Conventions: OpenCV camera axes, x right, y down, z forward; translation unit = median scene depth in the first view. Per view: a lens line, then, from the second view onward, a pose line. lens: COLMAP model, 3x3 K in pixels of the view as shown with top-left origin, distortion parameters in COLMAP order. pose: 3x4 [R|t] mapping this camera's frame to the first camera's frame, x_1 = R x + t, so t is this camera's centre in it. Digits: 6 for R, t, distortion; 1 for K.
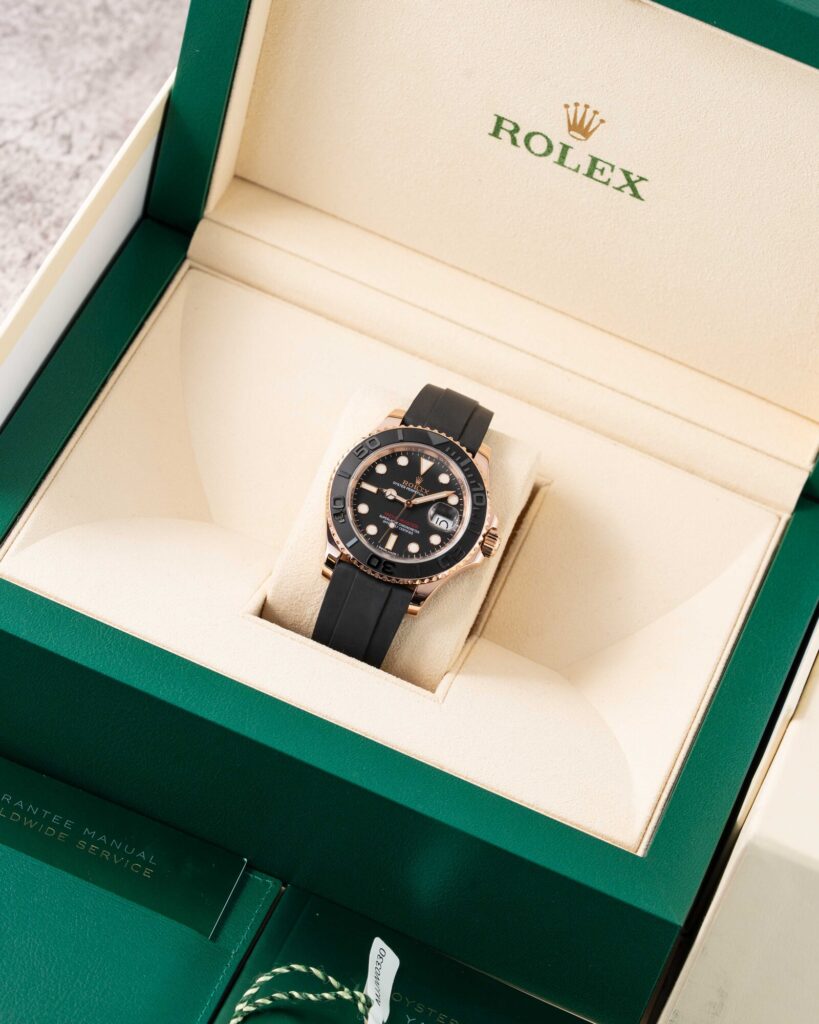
lens RADIAL K [[4004.9, 0, 409.9], [0, 4004.9, 512.4], [0, 0, 1]] dist [0.140616, 0.000000]
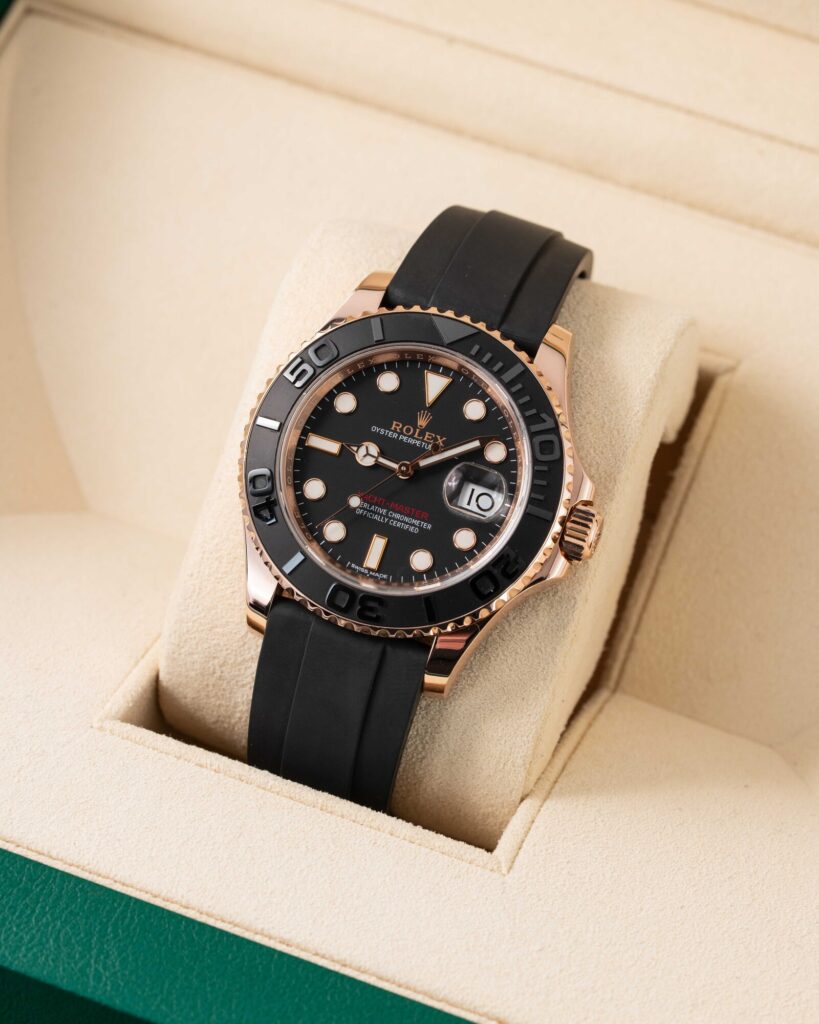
lens RADIAL K [[4004.9, 0, 406.7], [0, 4004.9, 511.5], [0, 0, 1]] dist [0.140616, 0.000000]
pose [[0.979788, -0.091464, -0.177904, 0.086149], [0.109301, 0.989632, 0.093175, -0.042536], [0.167538, -0.110736, 0.979627, 0.518657]]
